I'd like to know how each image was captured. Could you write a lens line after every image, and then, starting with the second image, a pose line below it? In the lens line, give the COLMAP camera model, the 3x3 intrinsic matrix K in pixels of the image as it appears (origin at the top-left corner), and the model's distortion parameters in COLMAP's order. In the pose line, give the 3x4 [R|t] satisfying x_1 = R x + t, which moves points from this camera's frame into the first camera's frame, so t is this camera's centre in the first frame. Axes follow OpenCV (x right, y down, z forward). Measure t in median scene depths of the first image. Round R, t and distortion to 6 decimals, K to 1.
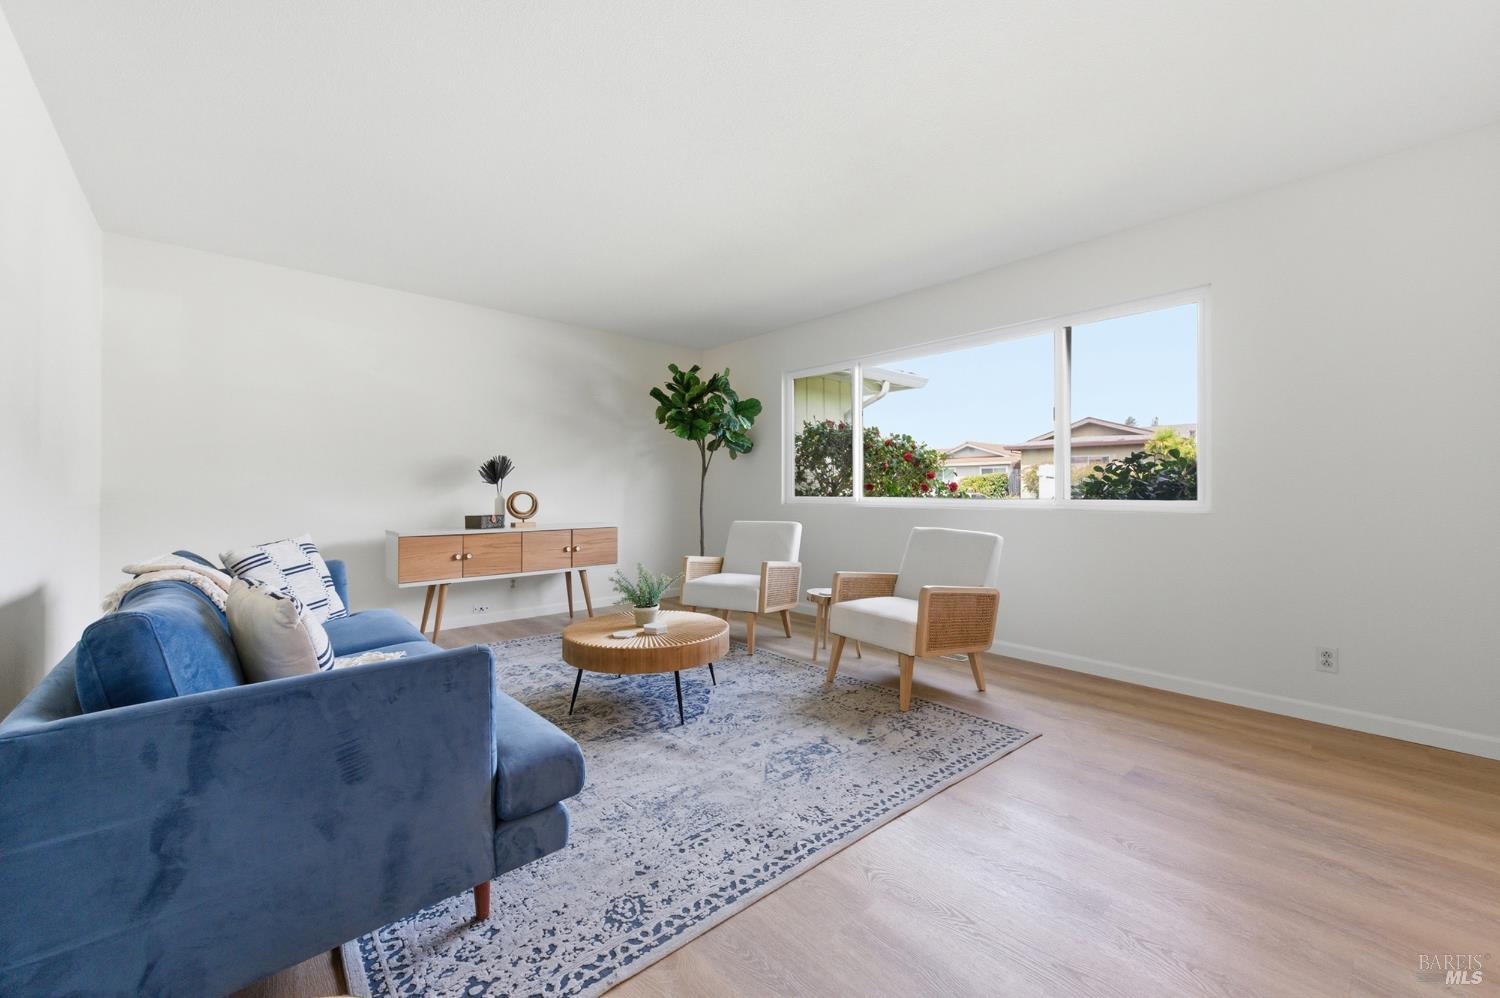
lens RADIAL K [[584.1, 0, 747.8], [0, 584.1, 496.7], [0, 0, 1]] dist [0.003349, -0.001533]
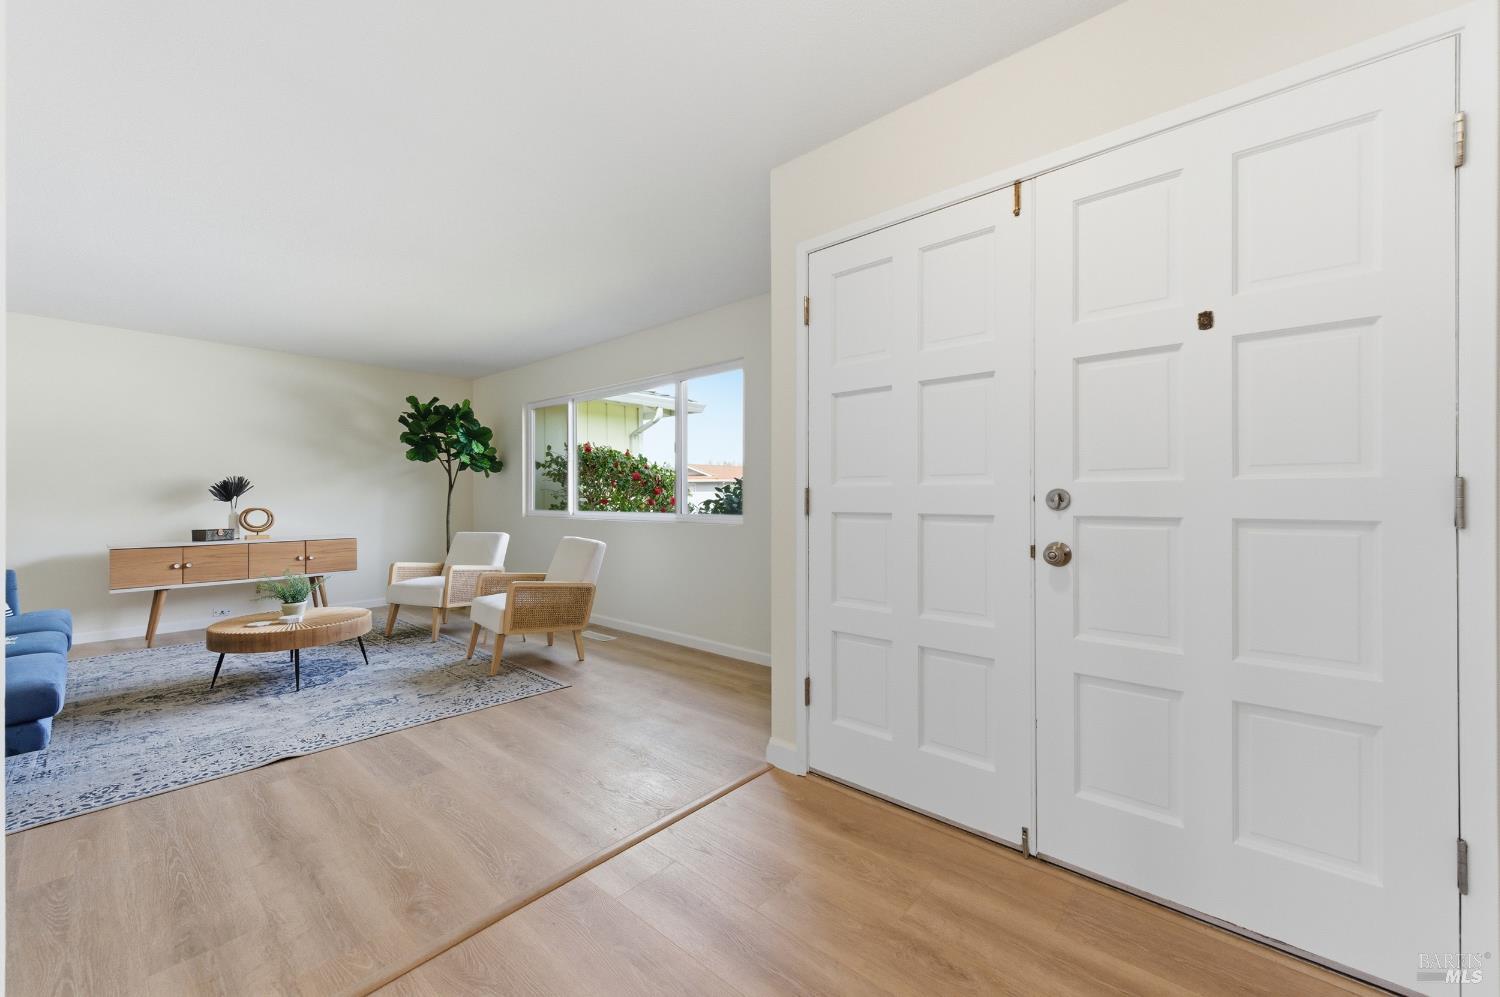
lens RADIAL K [[584.1, 0, 753.7], [0, 584.1, 494.1], [0, 0, 1]] dist [0.003349, -0.001533]
pose [[0.992835, -0.003600, 0.119442, 0.559134], [0.005208, 0.999900, -0.013151, -0.020026], [-0.119382, 0.013678, 0.992754, -0.315355]]
